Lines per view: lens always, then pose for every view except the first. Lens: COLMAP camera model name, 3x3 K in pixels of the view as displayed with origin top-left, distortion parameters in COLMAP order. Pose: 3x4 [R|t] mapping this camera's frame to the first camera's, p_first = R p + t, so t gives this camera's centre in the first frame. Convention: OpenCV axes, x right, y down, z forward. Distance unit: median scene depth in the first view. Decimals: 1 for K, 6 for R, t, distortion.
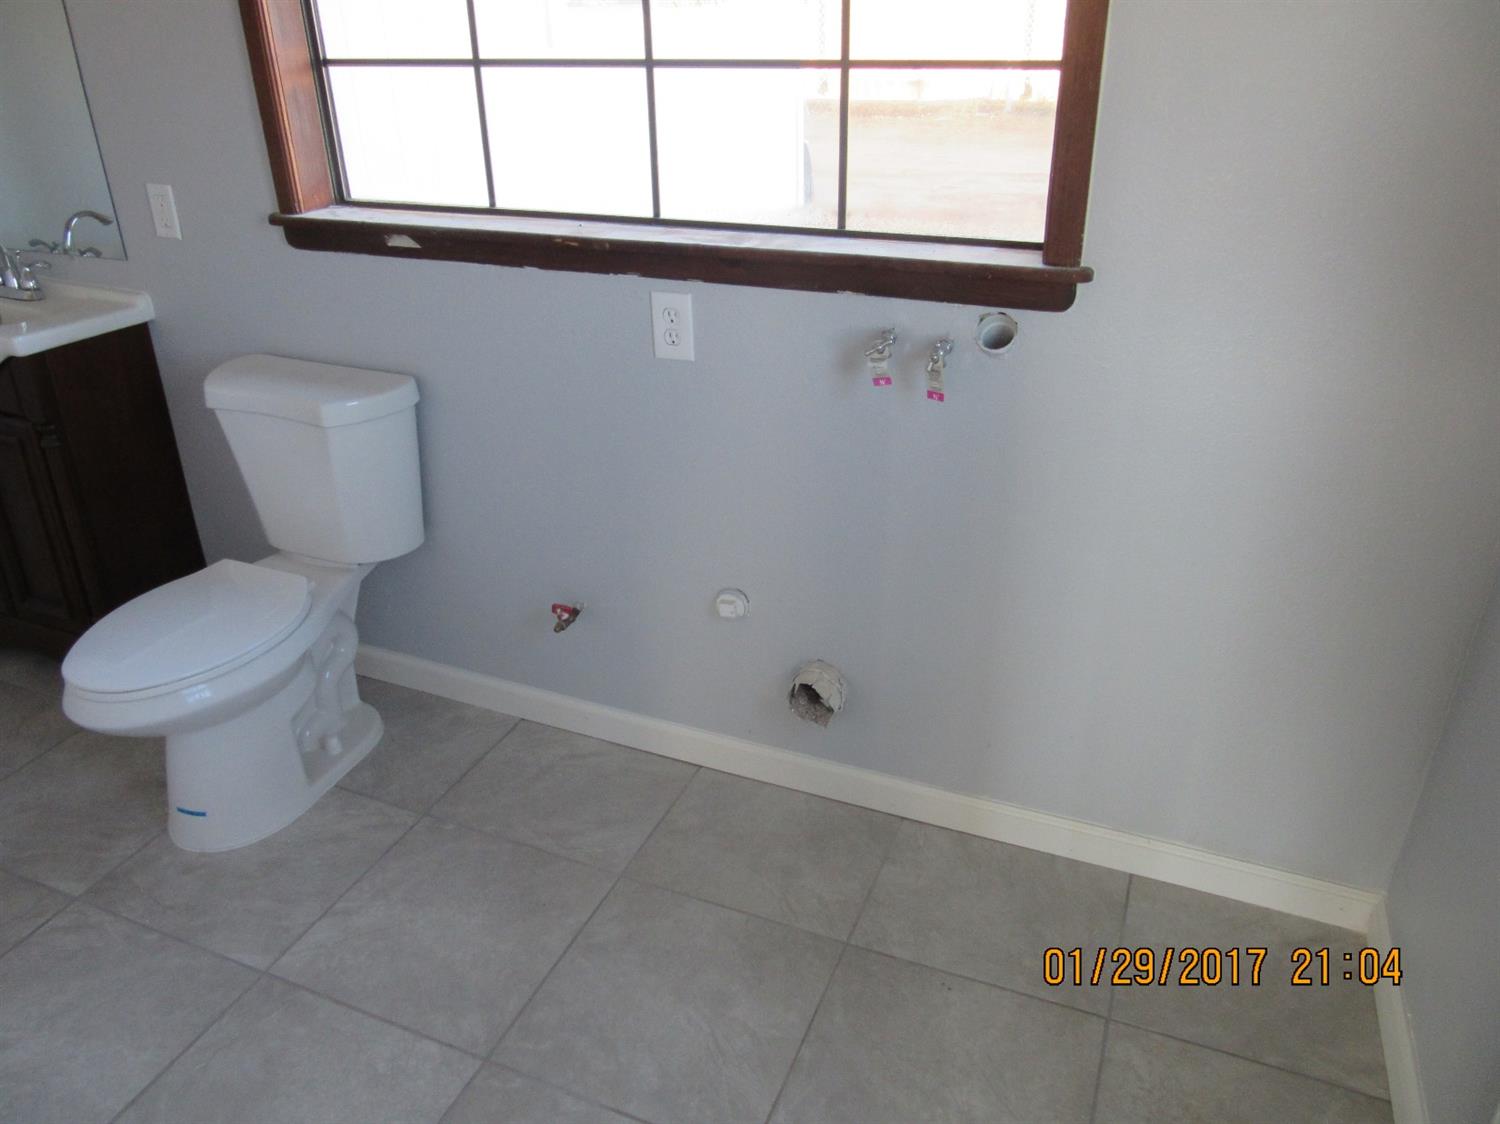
lens RADIAL K [[1135.9, 0, 750.0], [0, 1135.9, 562.0], [0, 0, 1]] dist [-0.008922, -0.004116]
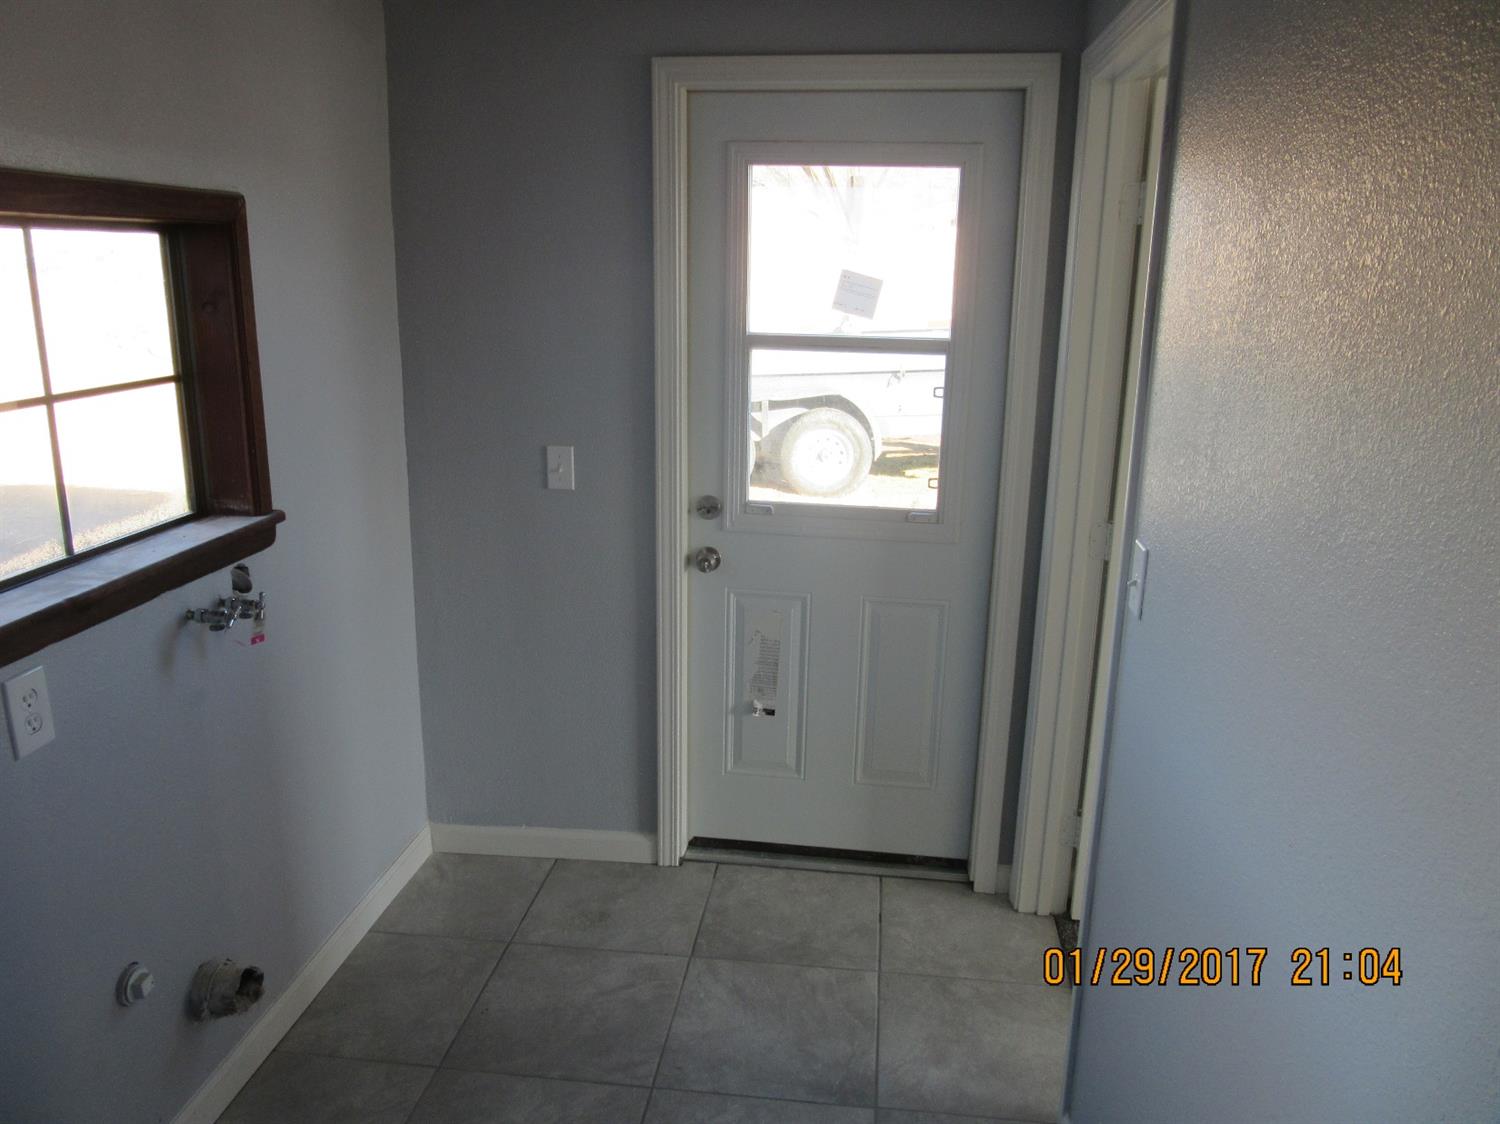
lens RADIAL K [[1158.7, 0, 747.0], [0, 1158.7, 588.9], [0, 0, 1]] dist [-0.002235, -0.000944]
pose [[-0.278917, -0.240710, 0.929658, -1.113893], [0.441962, 0.827284, 0.346801, -0.387373], [-0.852569, 0.507603, -0.124359, 0.679076]]
